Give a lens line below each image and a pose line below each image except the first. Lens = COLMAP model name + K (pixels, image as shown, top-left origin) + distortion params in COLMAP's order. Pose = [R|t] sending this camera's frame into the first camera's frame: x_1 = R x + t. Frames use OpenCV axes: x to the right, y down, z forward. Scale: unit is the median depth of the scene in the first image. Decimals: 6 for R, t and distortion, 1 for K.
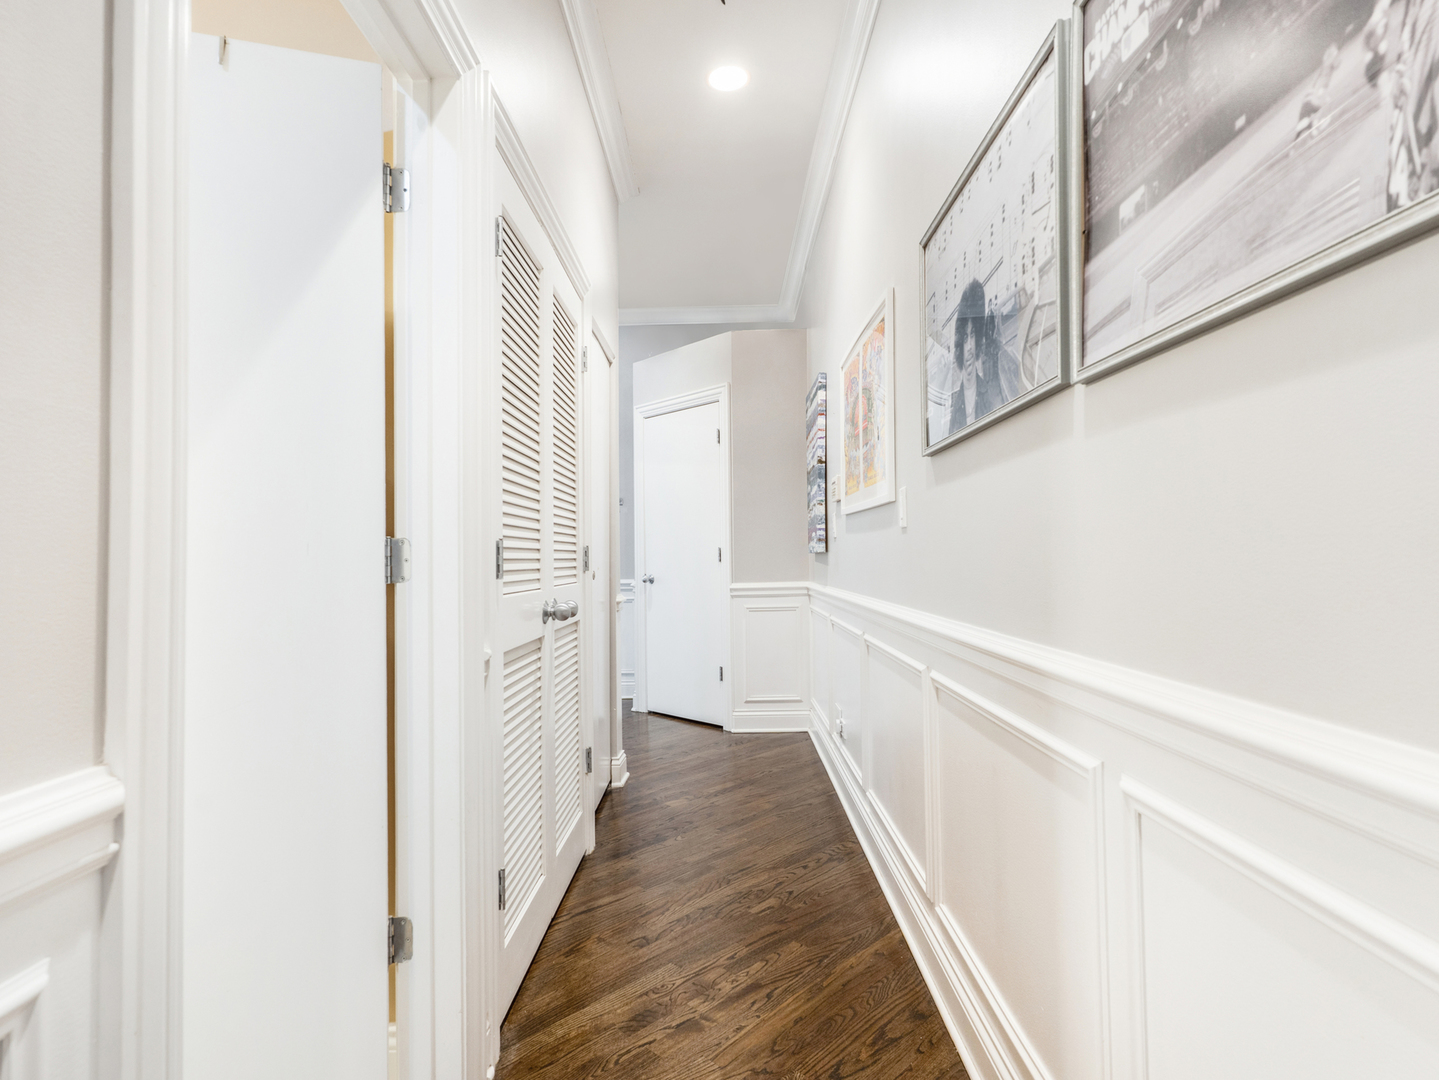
lens RADIAL K [[718.6, 0, 719.5], [0, 718.6, 540.0], [0, 0, 1]] dist [-0.002397, -0.000319]
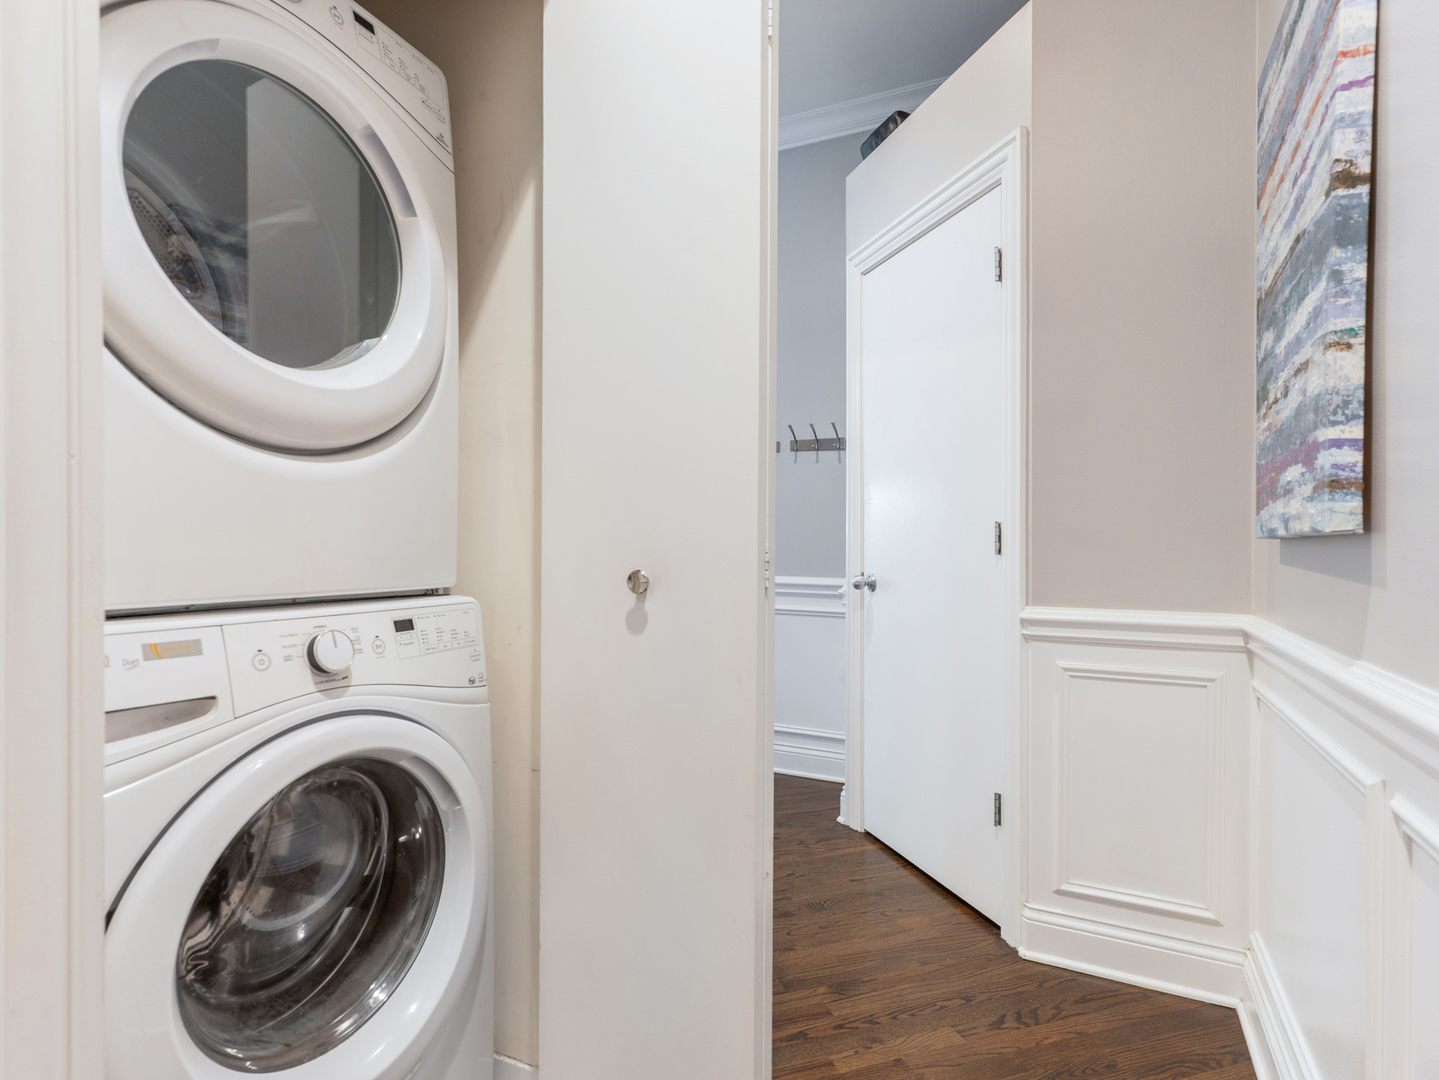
lens RADIAL K [[718.6, 0, 719.5], [0, 718.6, 540.0], [0, 0, 1]] dist [-0.002397, -0.000319]
pose [[0.891558, 0.015441, -0.452643, 0.053777], [-0.005213, 0.999702, 0.023834, 0.013685], [0.452876, -0.018890, 0.891373, 0.614296]]
